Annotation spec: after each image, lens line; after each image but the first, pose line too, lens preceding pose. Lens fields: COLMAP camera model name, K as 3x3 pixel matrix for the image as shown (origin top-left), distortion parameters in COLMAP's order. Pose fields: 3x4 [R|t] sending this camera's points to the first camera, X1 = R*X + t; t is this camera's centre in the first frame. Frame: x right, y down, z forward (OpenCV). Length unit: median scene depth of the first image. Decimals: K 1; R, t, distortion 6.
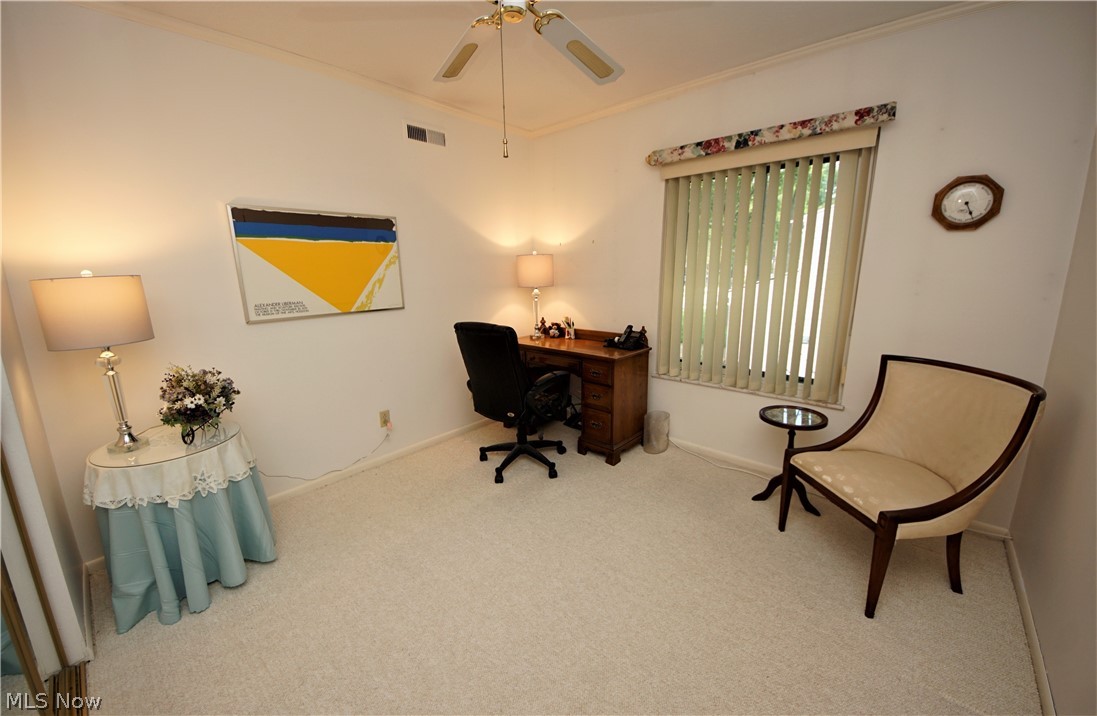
lens RADIAL K [[390.6, 0, 551.5], [0, 390.6, 346.0], [0, 0, 1]] dist [0.025576, -0.020570]
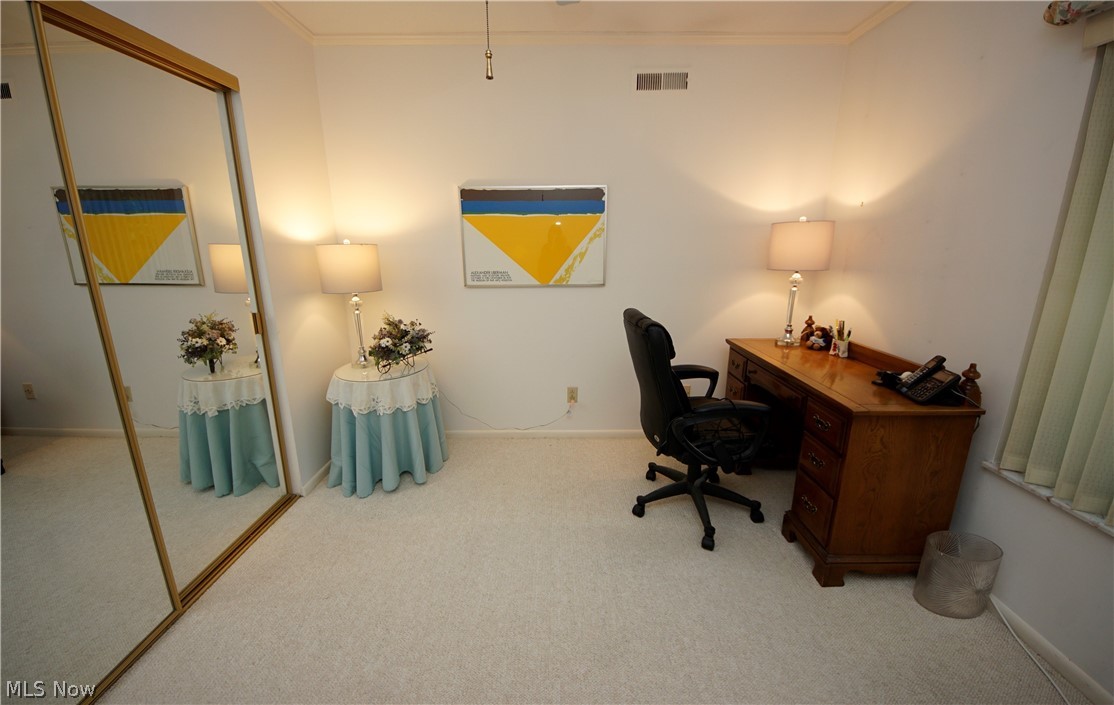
lens RADIAL K [[392.4, 0, 555.2], [0, 392.4, 339.7], [0, 0, 1]] dist [0.001533, -0.000176]
pose [[0.678479, 0.184903, -0.710969, 0.236843], [-0.152115, 0.982191, 0.110276, -0.057824], [0.718698, 0.033330, 0.694523, 0.294752]]
